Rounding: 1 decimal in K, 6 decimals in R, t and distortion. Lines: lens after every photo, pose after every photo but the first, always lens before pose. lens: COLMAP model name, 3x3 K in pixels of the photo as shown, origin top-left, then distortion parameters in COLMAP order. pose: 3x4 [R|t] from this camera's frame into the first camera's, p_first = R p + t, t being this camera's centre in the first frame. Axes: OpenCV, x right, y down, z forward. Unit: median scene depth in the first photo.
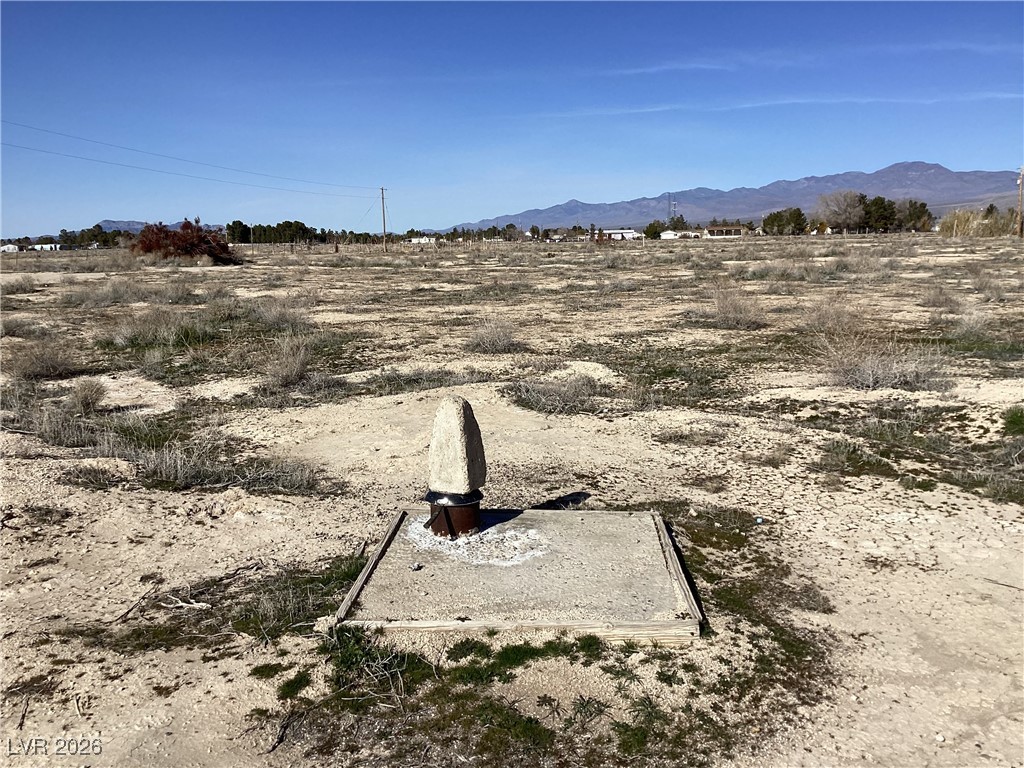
lens RADIAL K [[938.4, 0, 516.0], [0, 938.4, 380.1], [0, 0, 1]] dist [0.109397, -0.206291]
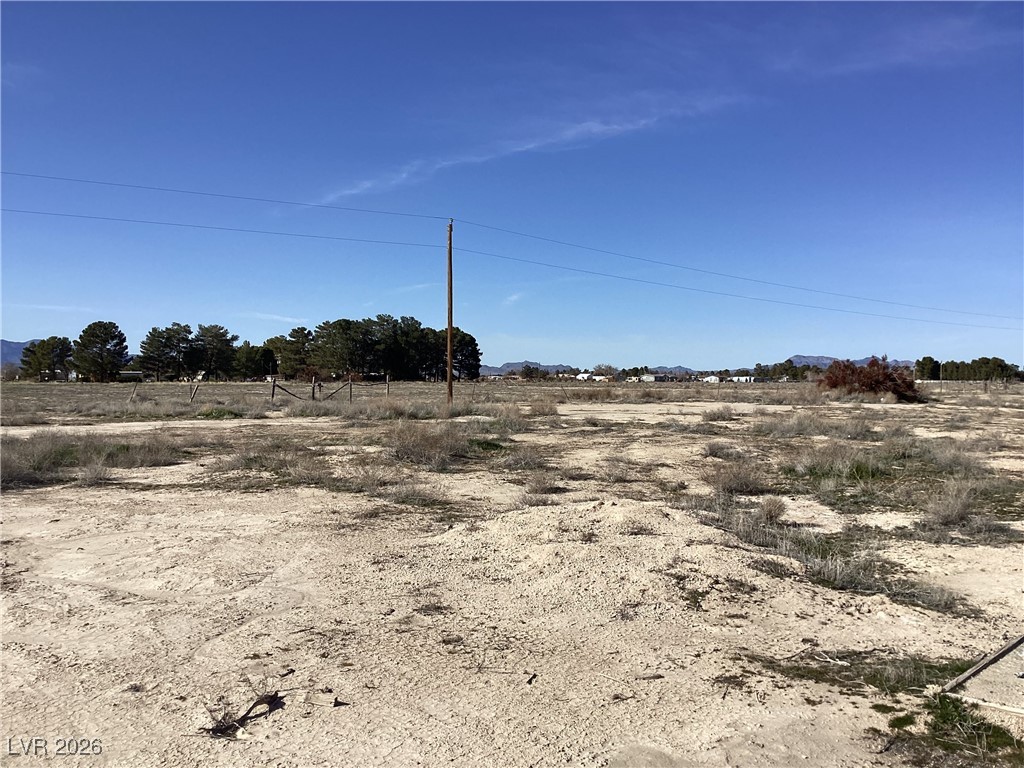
lens RADIAL K [[938.4, 0, 516.0], [0, 938.4, 380.1], [0, 0, 1]] dist [0.109397, -0.206291]
pose [[0.770643, 0.029846, -0.636567, 0.080329], [-0.119270, 0.988007, -0.098066, 0.011224], [0.626006, 0.151497, 0.764961, -0.197015]]
